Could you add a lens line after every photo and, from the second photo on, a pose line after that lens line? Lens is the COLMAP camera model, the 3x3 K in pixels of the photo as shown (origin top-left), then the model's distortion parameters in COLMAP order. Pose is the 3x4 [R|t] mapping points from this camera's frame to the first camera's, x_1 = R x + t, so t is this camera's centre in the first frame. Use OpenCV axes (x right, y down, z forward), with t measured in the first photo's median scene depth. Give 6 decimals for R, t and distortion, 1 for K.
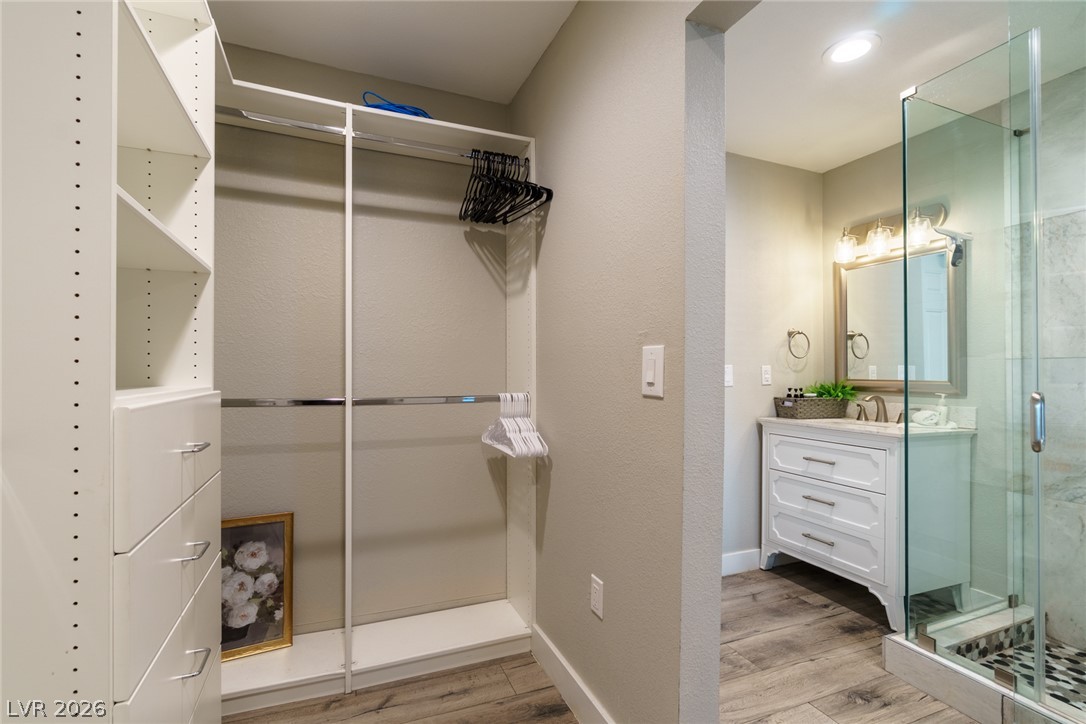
lens RADIAL K [[487.7, 0, 539.7], [0, 487.7, 365.6], [0, 0, 1]] dist [-0.001582, -0.000173]
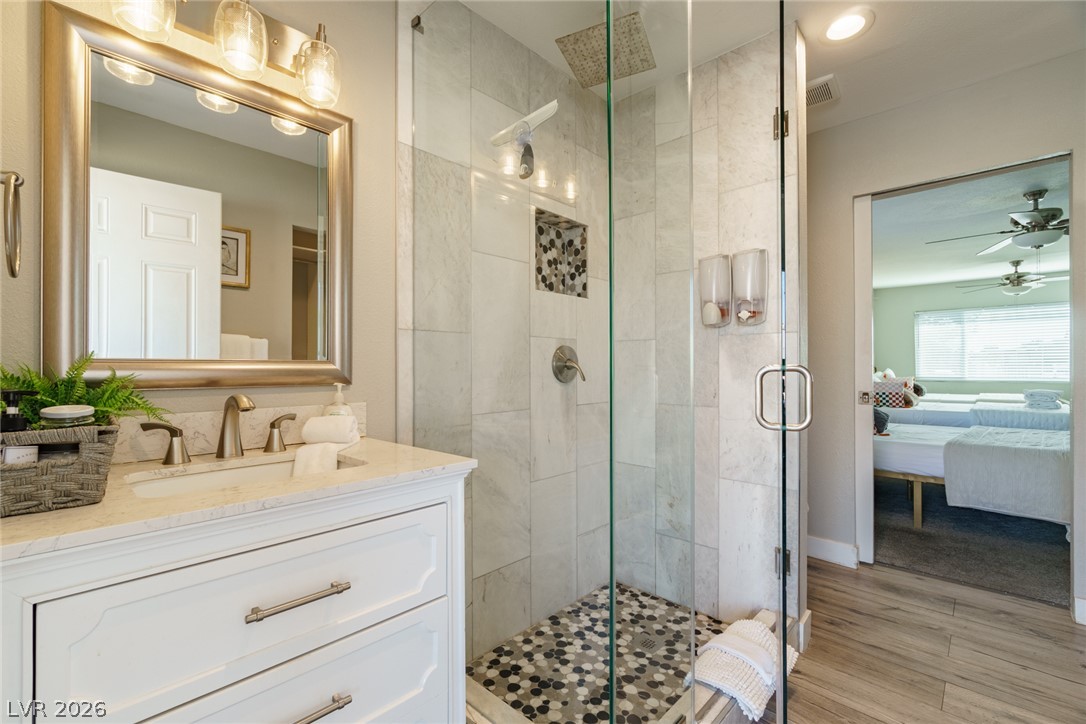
lens RADIAL K [[487.7, 0, 544.5], [0, 487.7, 364.8], [0, 0, 1]] dist [-0.001582, -0.000173]
pose [[-0.406750, 0.001676, 0.913538, 0.239890], [-0.007706, 0.999956, -0.005265, 0.042363], [-0.913507, -0.009181, -0.406719, 1.145034]]
